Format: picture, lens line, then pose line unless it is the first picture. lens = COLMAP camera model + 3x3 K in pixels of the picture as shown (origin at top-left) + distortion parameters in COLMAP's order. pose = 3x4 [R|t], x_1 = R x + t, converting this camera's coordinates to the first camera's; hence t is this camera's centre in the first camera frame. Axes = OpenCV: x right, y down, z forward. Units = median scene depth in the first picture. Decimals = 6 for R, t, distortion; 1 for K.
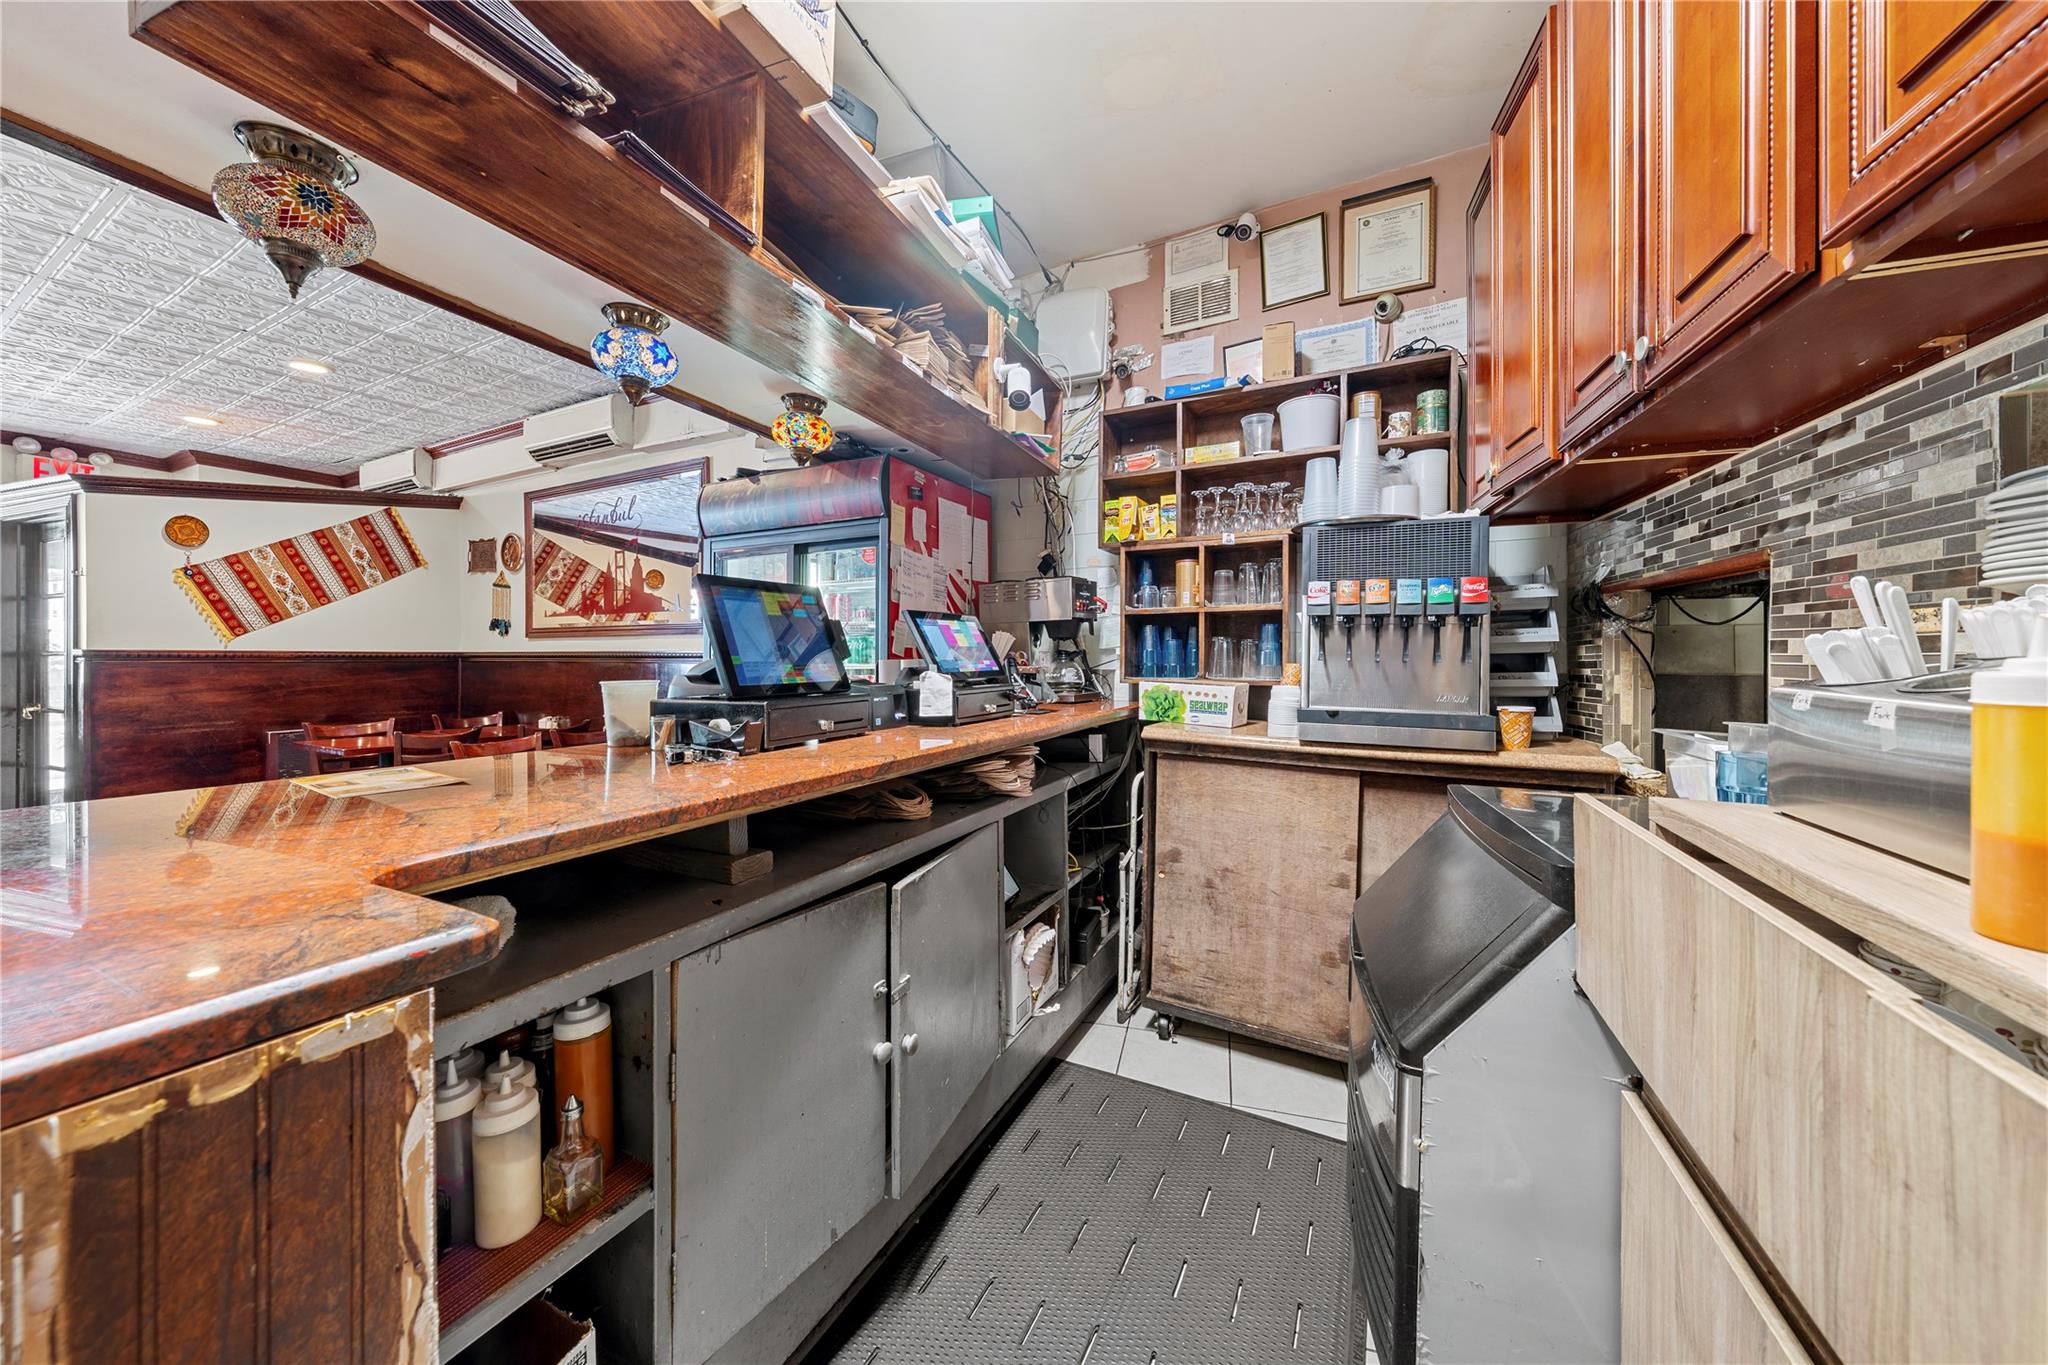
lens RADIAL K [[719.0, 0, 1030.5], [0, 719.0, 661.2], [0, 0, 1]] dist [-0.000337, -0.000089]
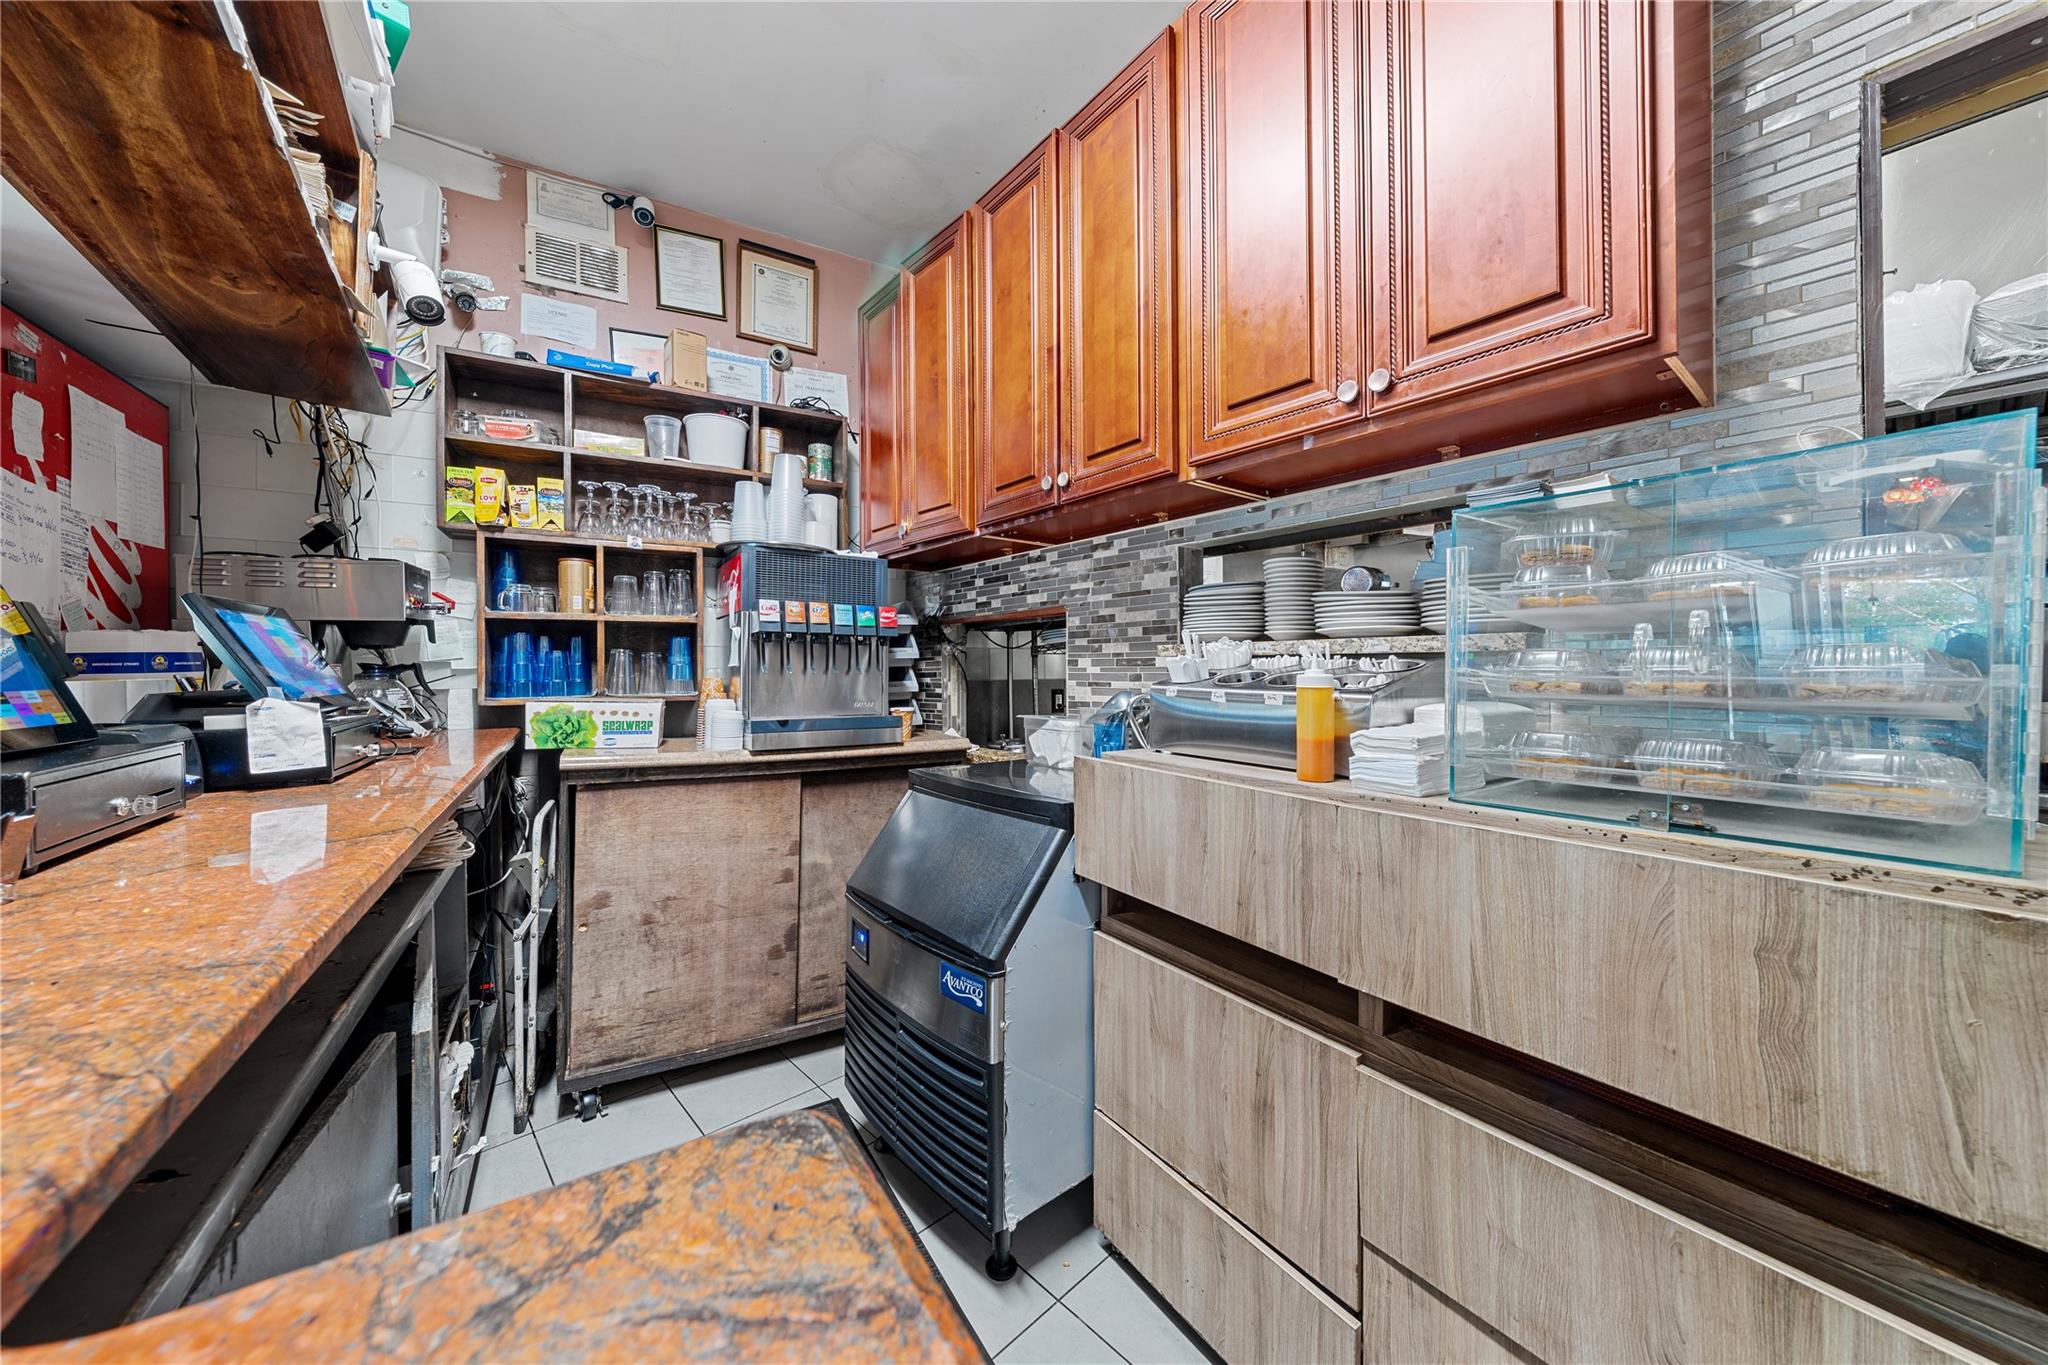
lens RADIAL K [[706.2, 0, 1029.4], [0, 706.2, 669.9], [0, 0, 1]] dist [-0.000847, -0.000068]
pose [[0.517339, -0.005391, 0.855764, -0.253768], [0.010551, 0.999944, -0.000079, -0.002474], [-0.855716, 0.009070, 0.517367, 0.112223]]
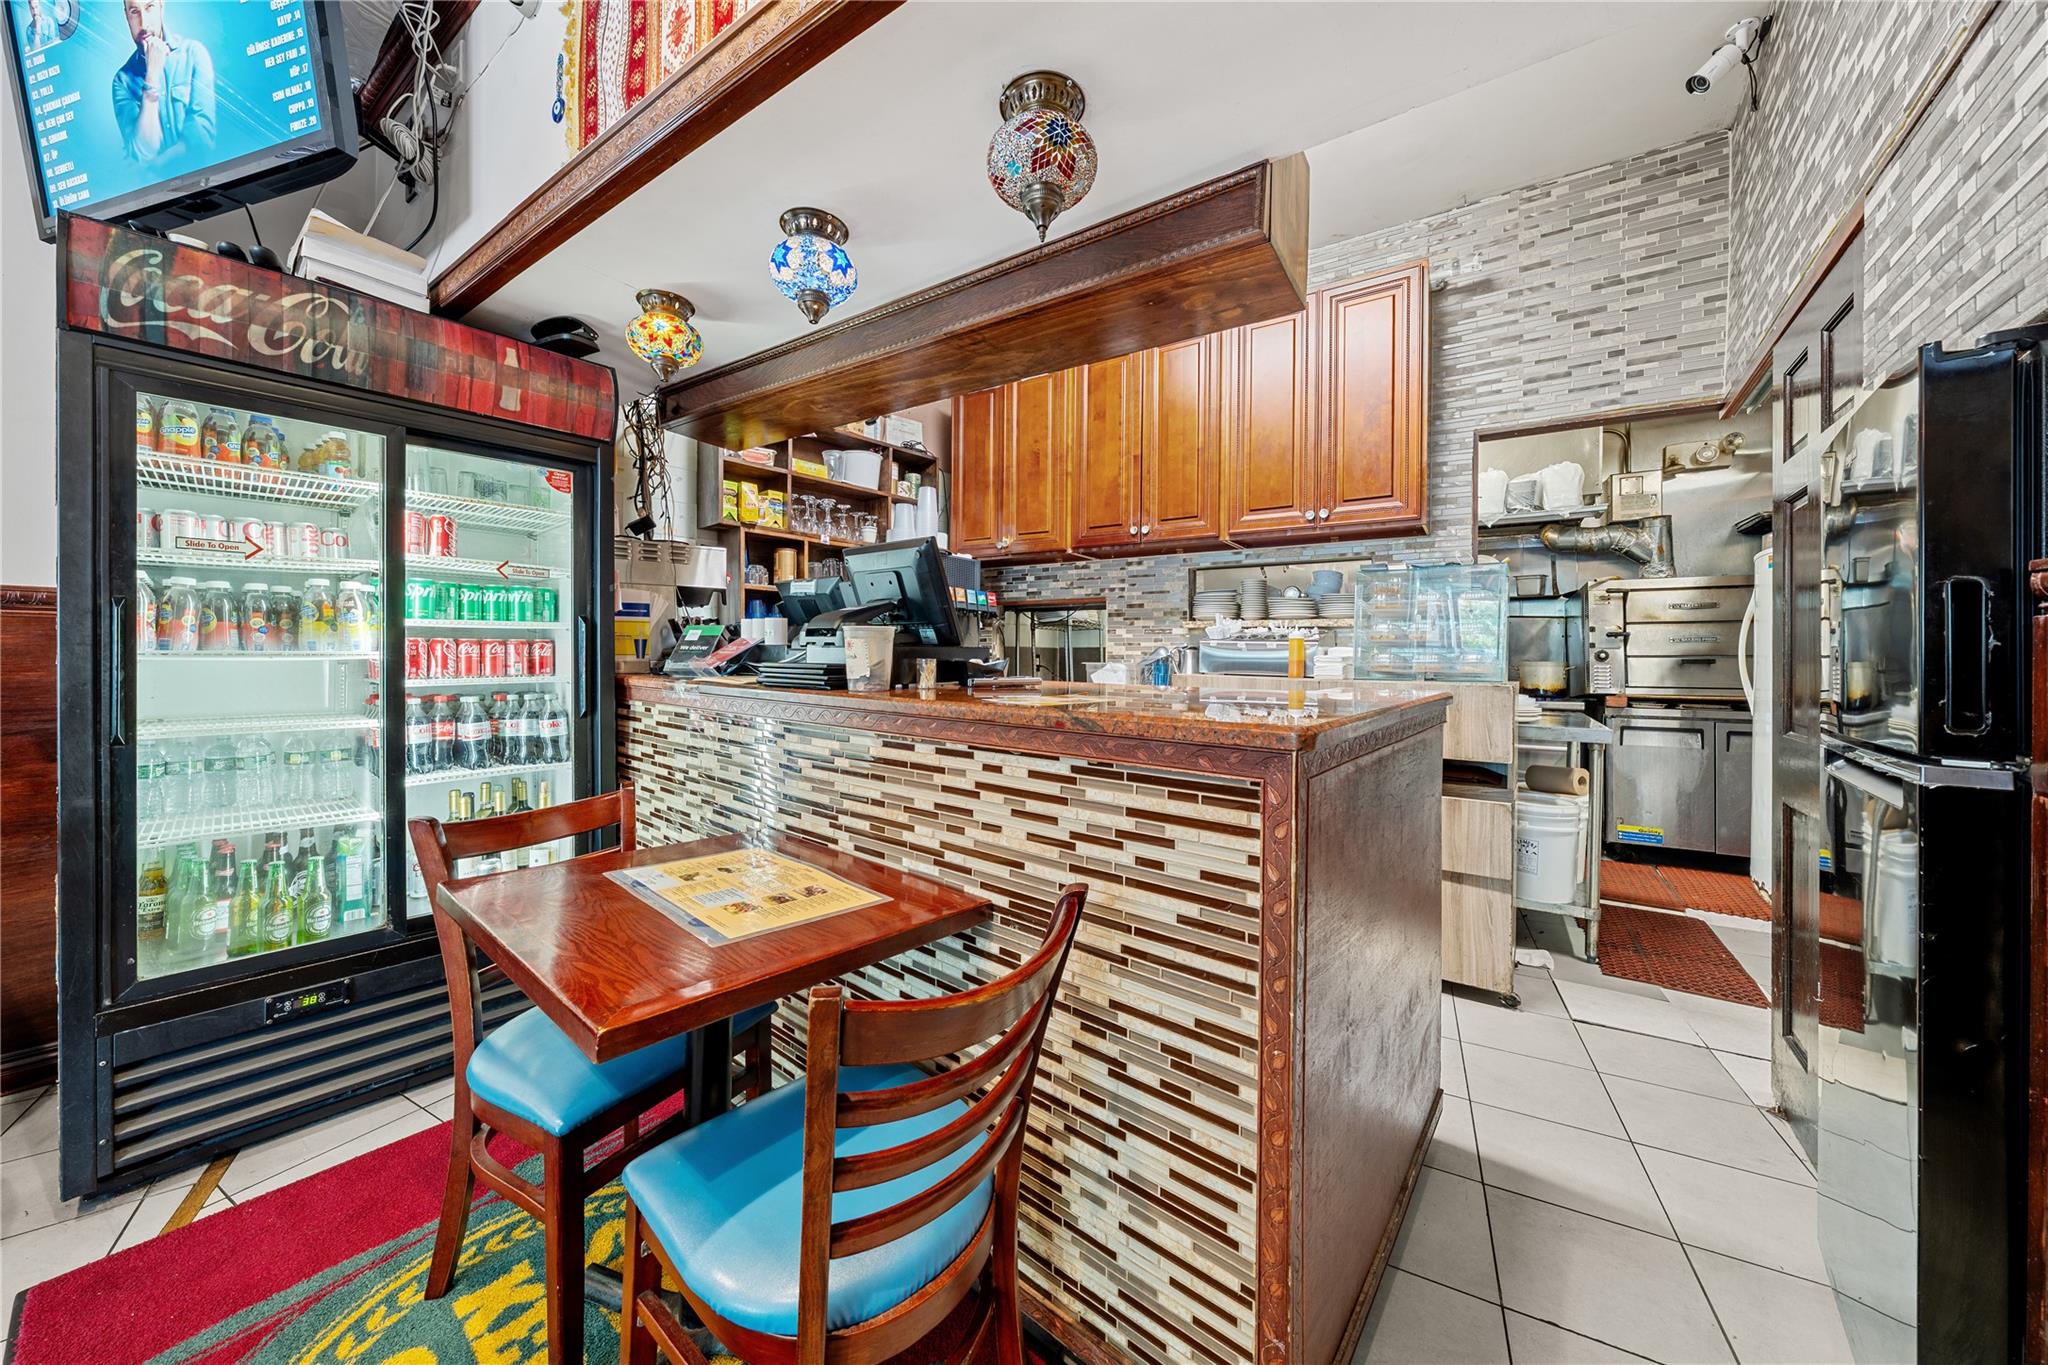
lens RADIAL K [[719.0, 0, 1030.5], [0, 719.0, 661.2], [0, 0, 1]] dist [-0.000337, -0.000089]
pose [[0.211354, -0.002705, 0.977406, -0.999326], [-0.006673, 0.999969, 0.004210, 0.047474], [-0.977387, -0.007412, 0.211330, 0.380664]]
